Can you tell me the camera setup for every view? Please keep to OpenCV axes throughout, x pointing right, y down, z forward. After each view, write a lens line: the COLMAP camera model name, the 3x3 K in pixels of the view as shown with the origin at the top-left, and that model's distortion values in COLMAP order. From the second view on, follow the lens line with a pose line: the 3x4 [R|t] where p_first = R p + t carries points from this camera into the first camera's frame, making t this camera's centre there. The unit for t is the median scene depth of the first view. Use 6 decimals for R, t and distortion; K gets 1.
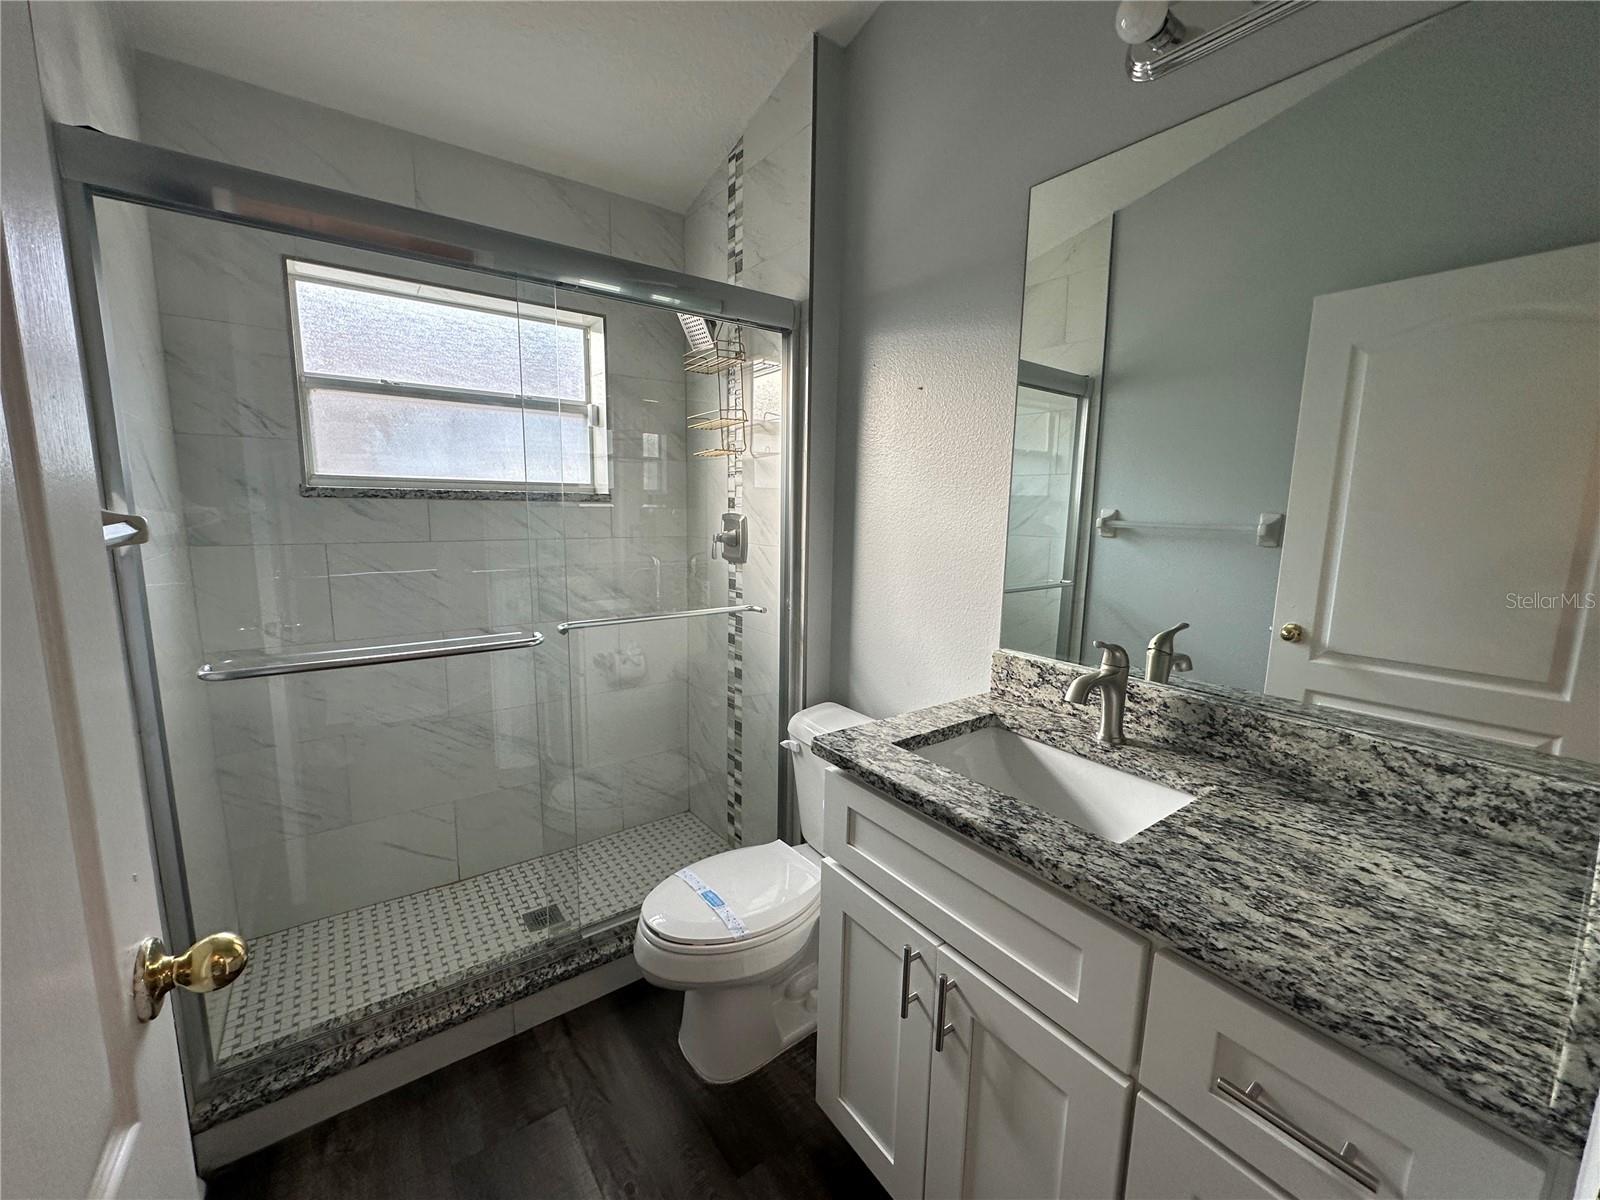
lens RADIAL K [[639.6, 0, 800.0], [0, 639.6, 600.0], [0, 0, 1]] dist [-0.000656, -0.000010]
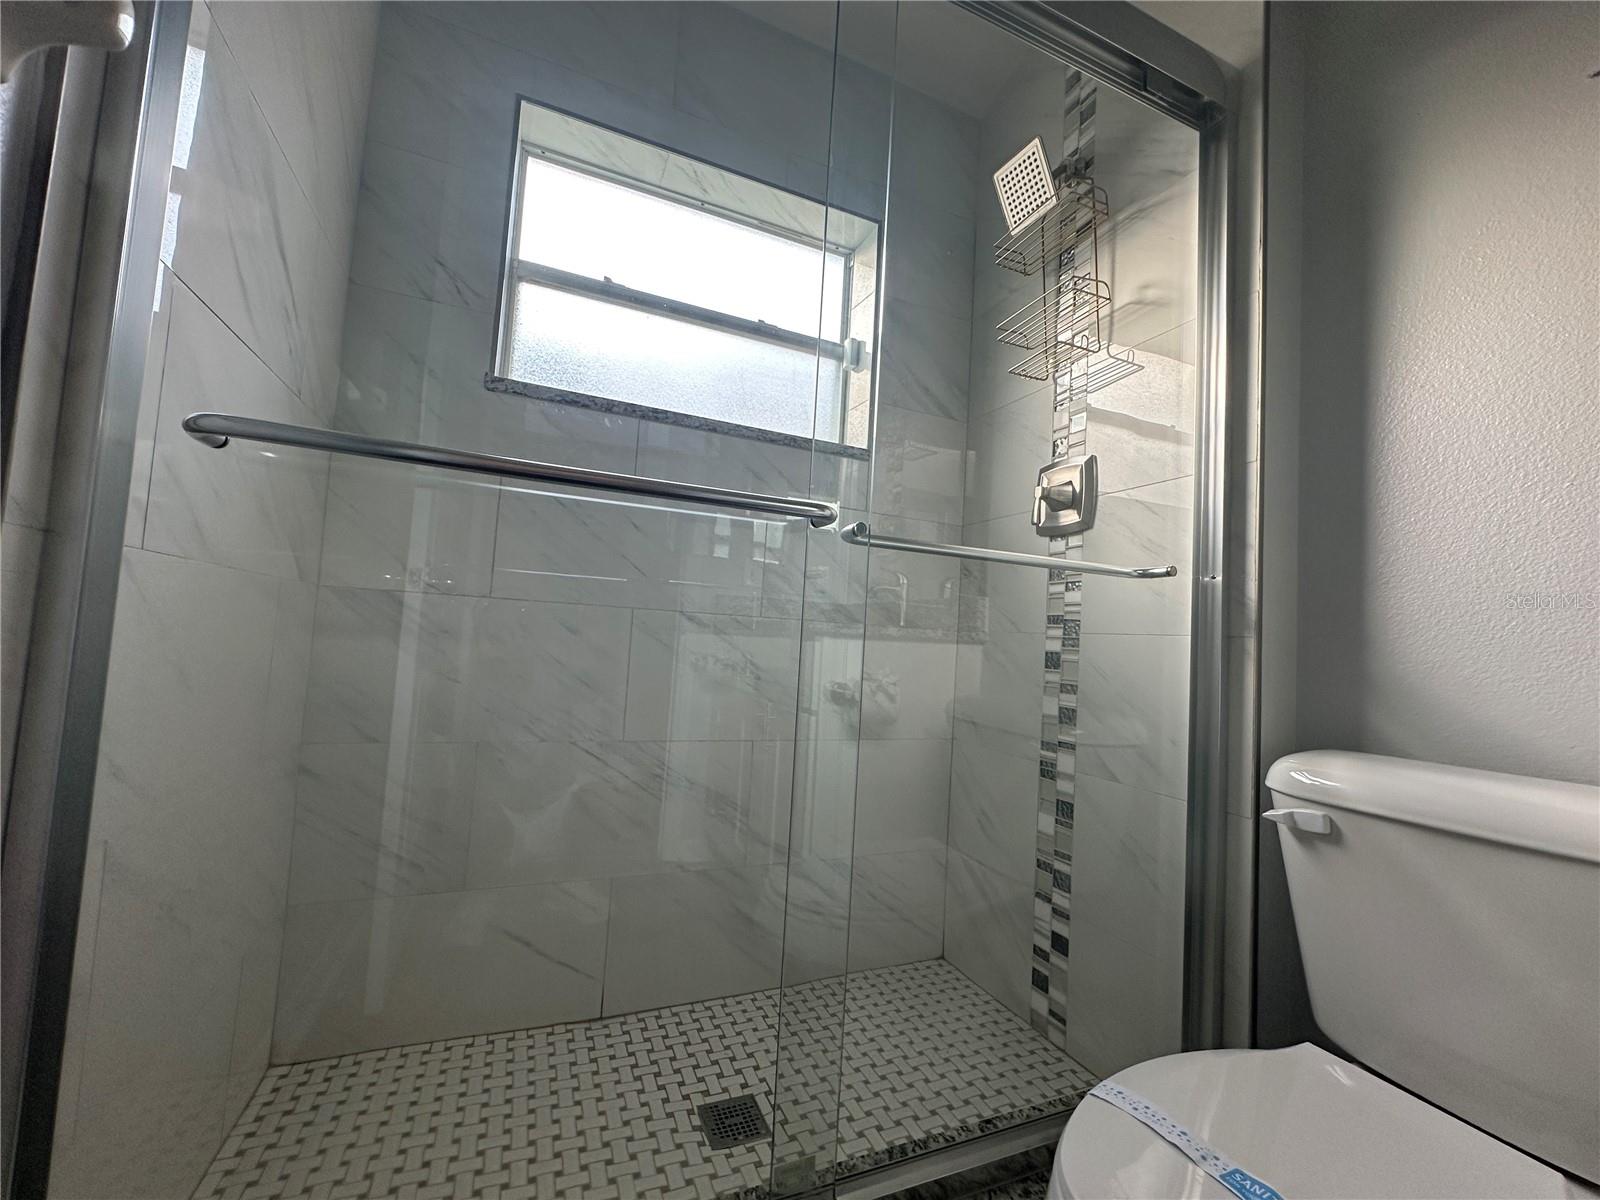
lens RADIAL K [[639.6, 0, 800.0], [0, 639.6, 600.0], [0, 0, 1]] dist [-0.000656, -0.000010]
pose [[0.972969, 0.027345, -0.229309, -0.207377], [-0.077157, 0.974396, -0.211186, 0.155548], [0.217663, 0.223171, 0.950167, 0.351609]]
